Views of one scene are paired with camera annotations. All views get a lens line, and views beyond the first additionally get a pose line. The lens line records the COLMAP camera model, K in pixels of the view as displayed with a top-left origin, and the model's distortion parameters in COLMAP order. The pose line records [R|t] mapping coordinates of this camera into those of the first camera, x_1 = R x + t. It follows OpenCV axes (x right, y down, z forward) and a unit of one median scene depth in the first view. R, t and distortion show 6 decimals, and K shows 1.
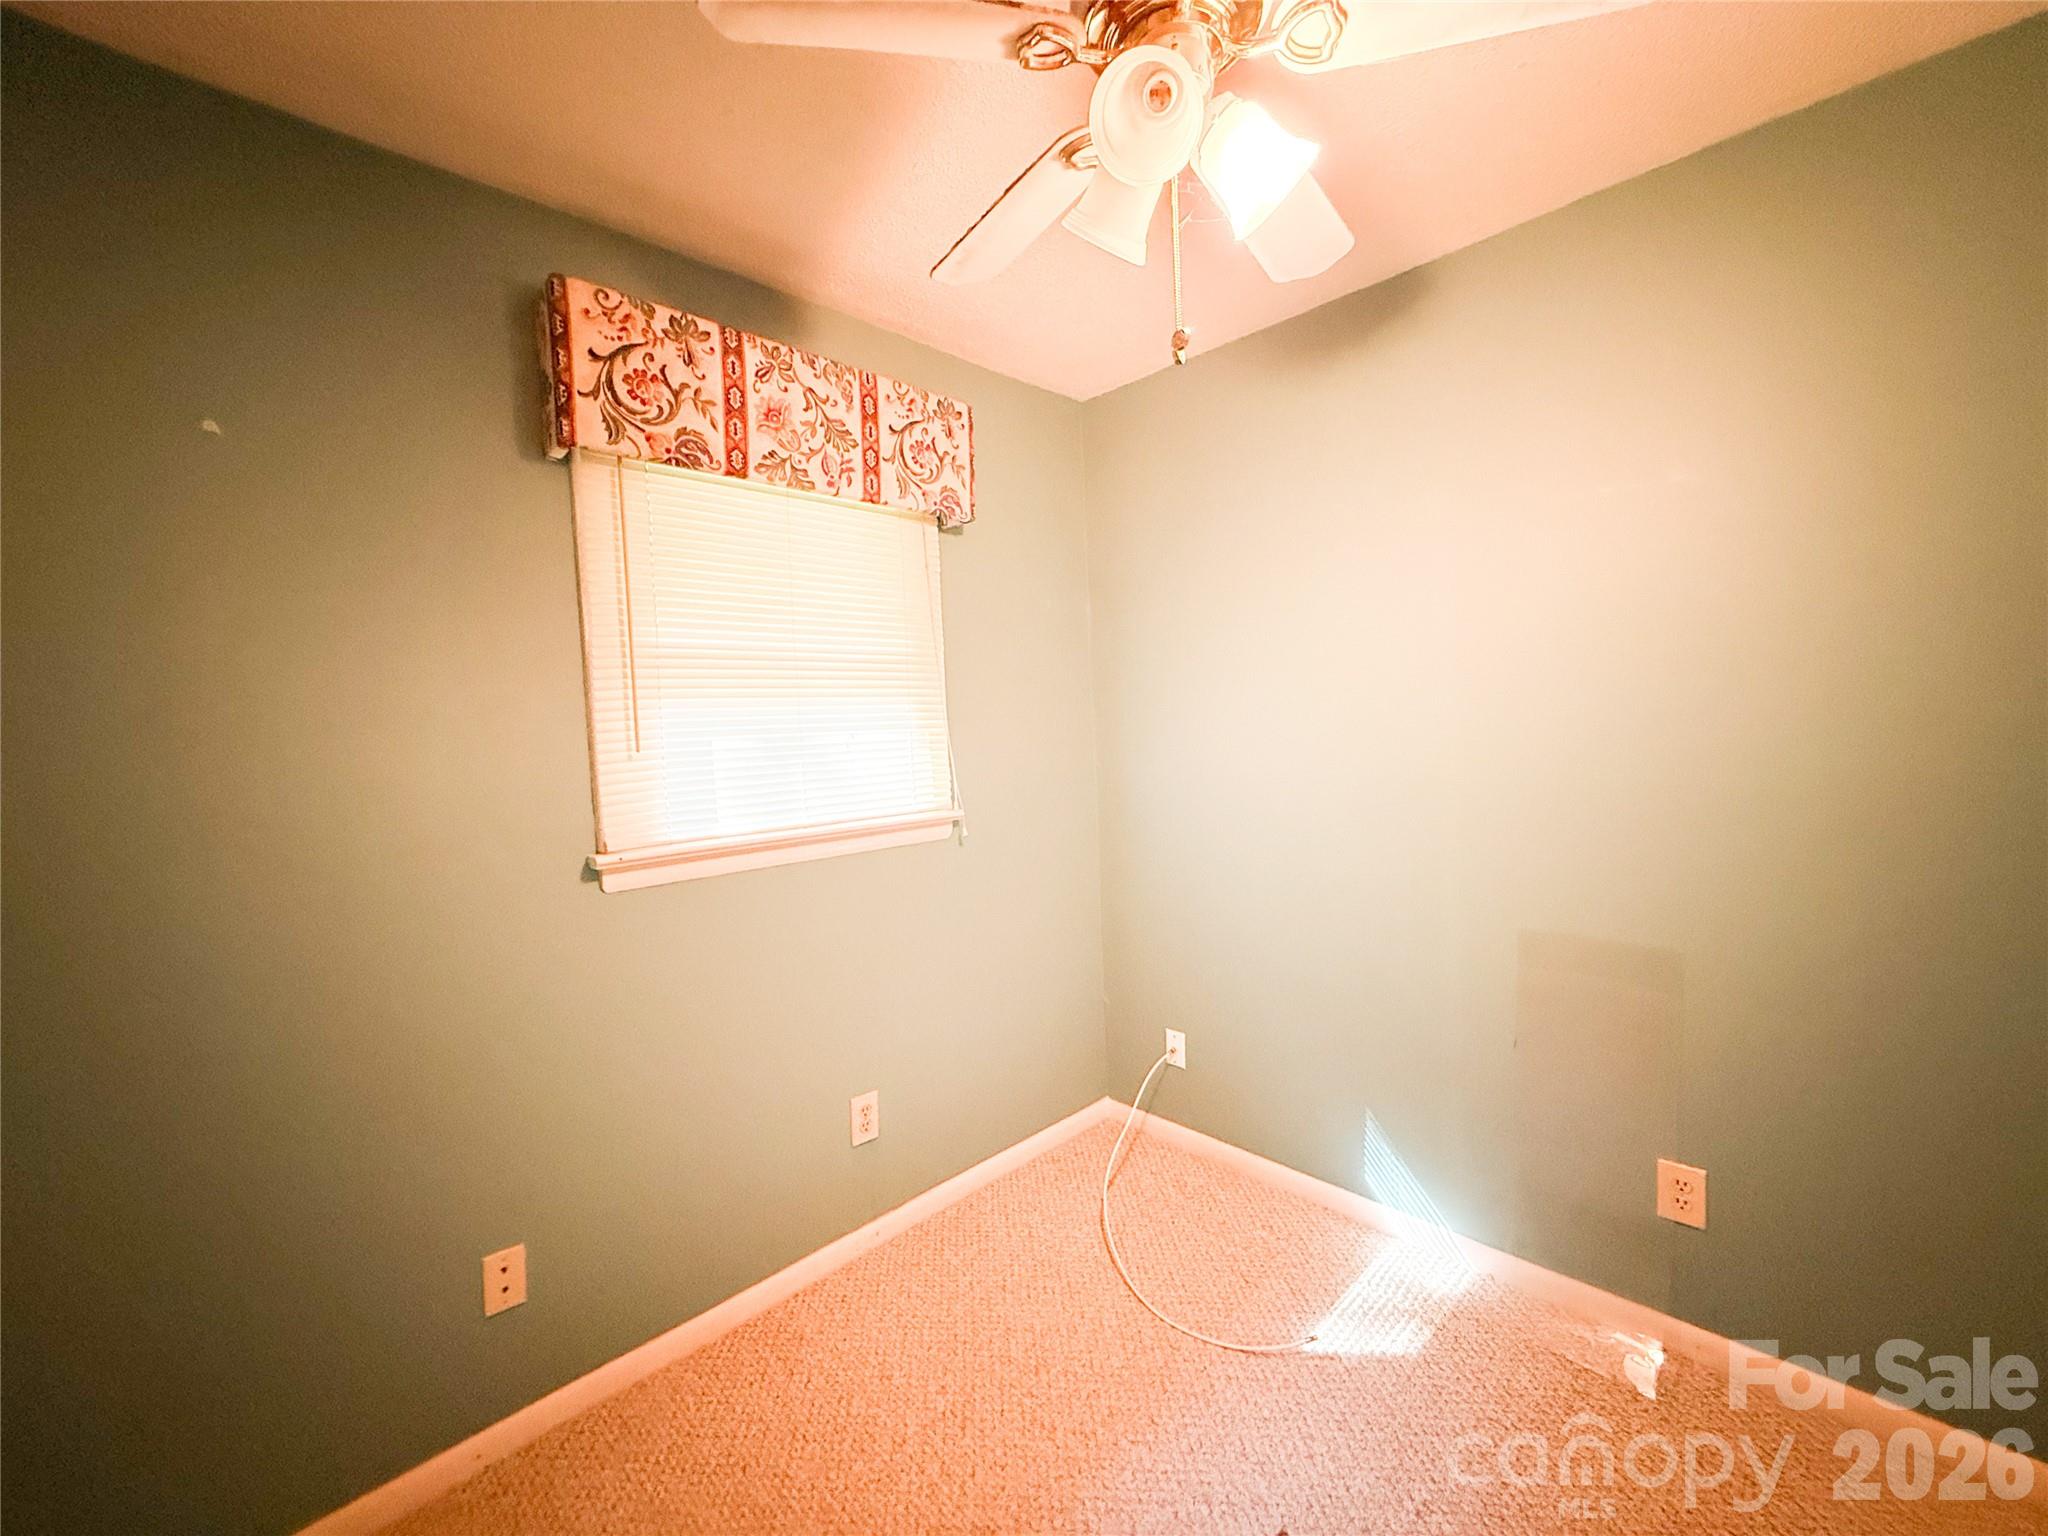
lens RADIAL K [[817.8, 0, 1021.5], [0, 817.8, 764.1], [0, 0, 1]] dist [0.000901, 0.000190]
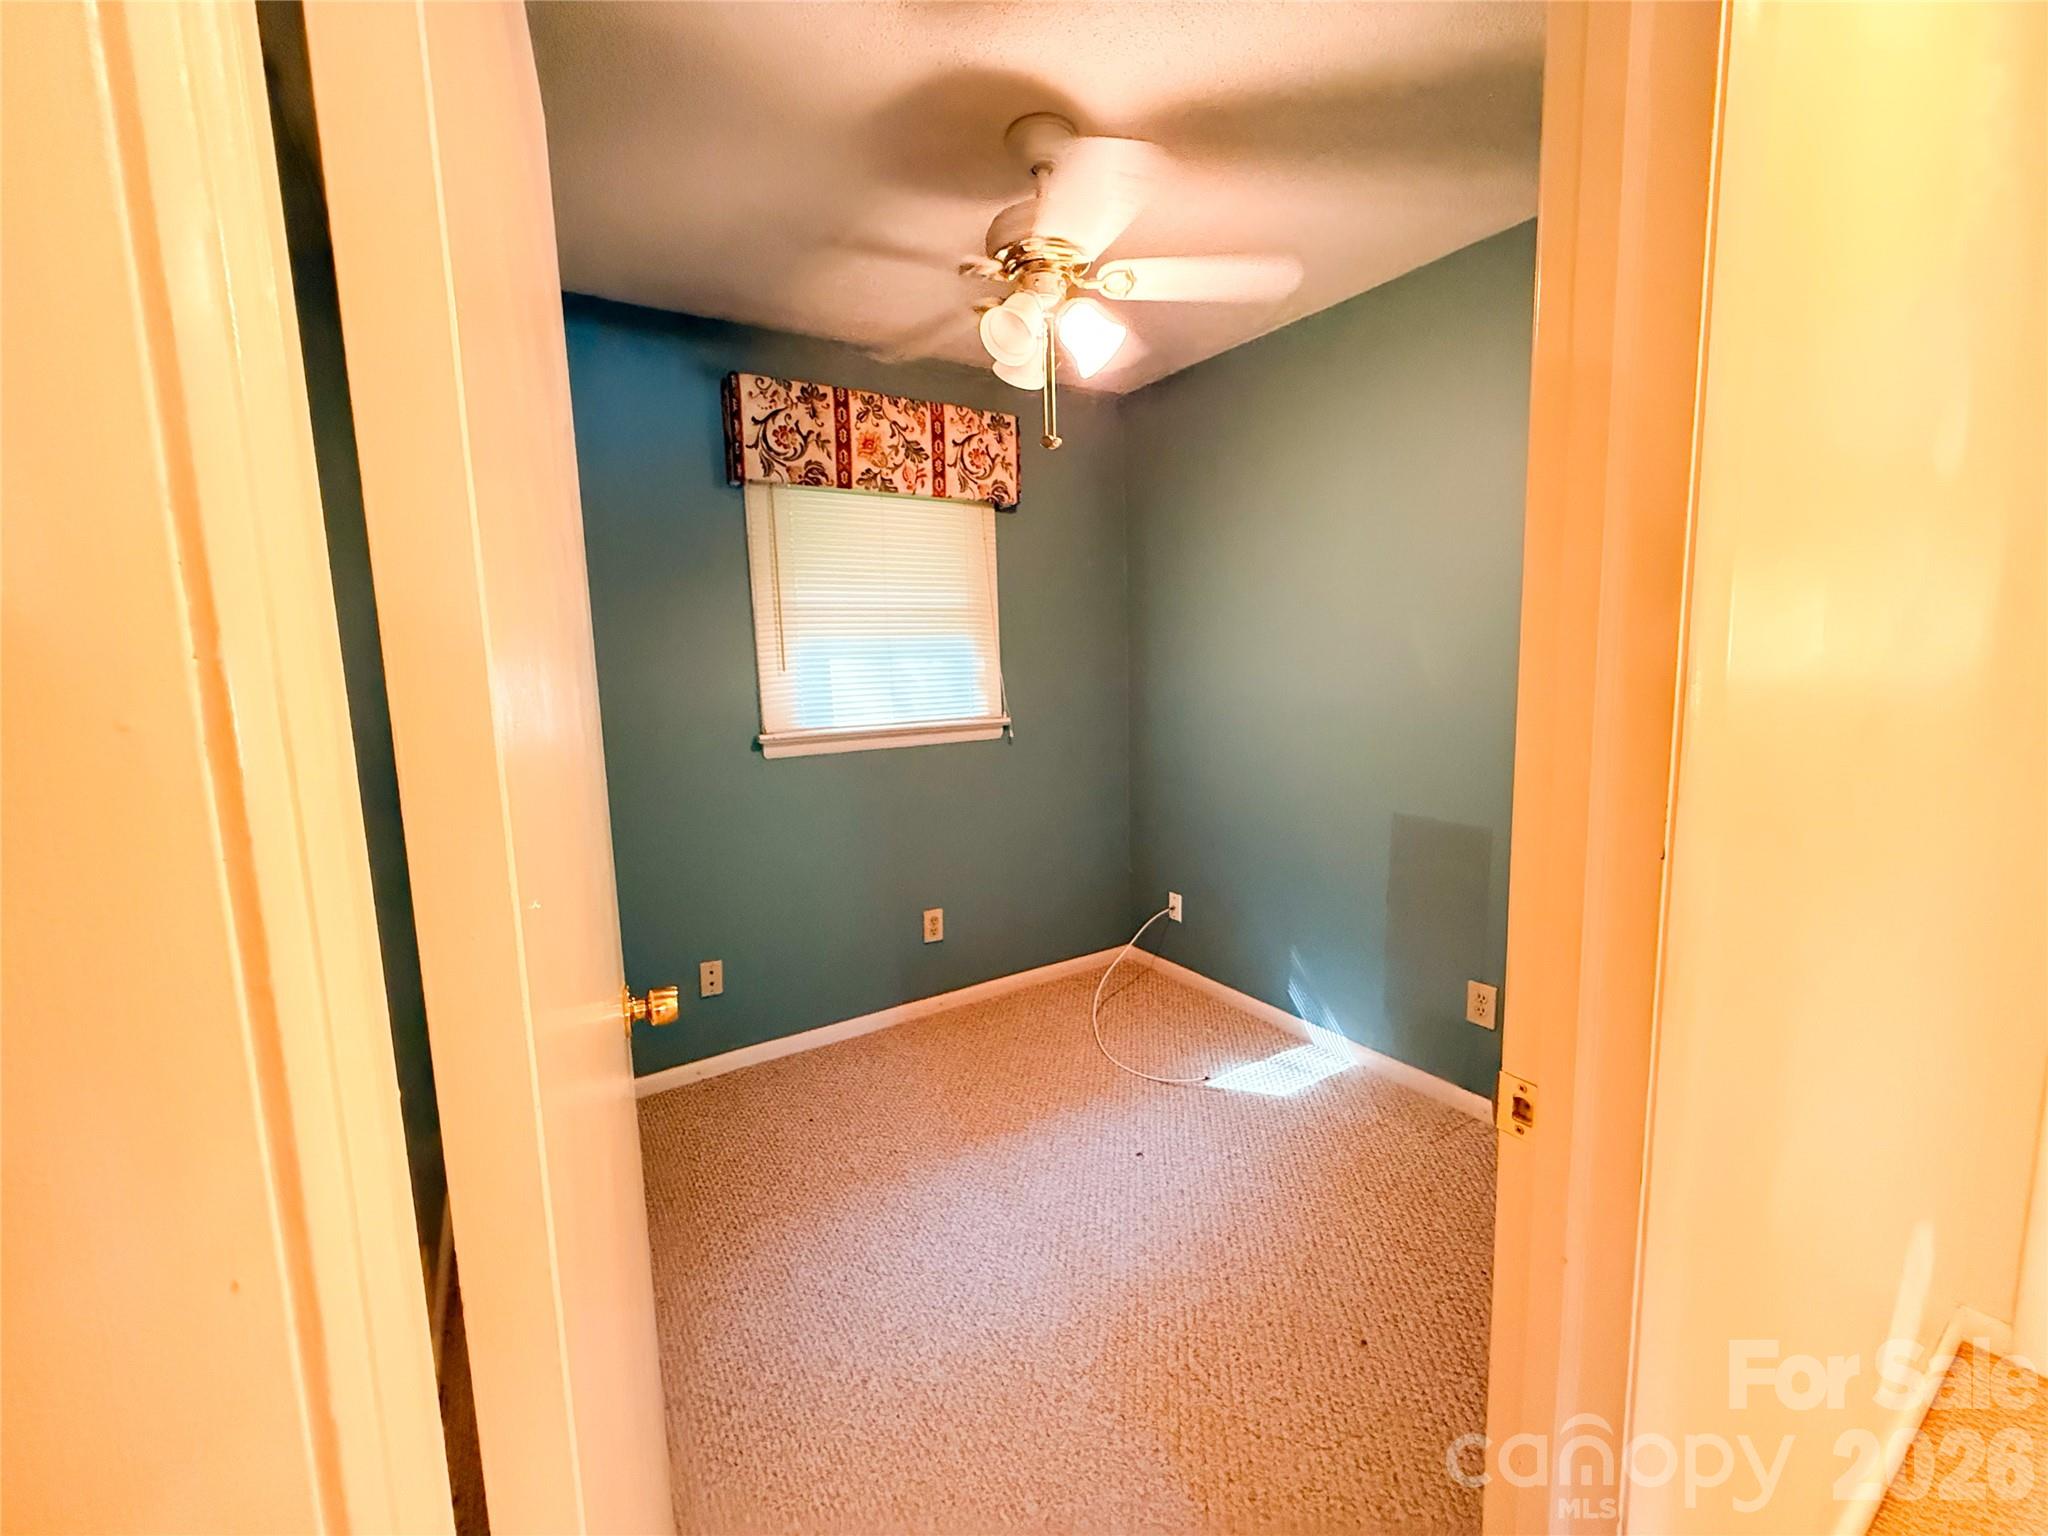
lens RADIAL K [[817.8, 0, 1019.9], [0, 817.8, 762.3], [0, 0, 1]] dist [0.000901, 0.000190]
pose [[0.979584, 0.038942, -0.197228, 0.295976], [-0.021737, 0.995825, 0.088662, 0.011079], [0.199857, -0.082565, 0.976340, -0.466226]]
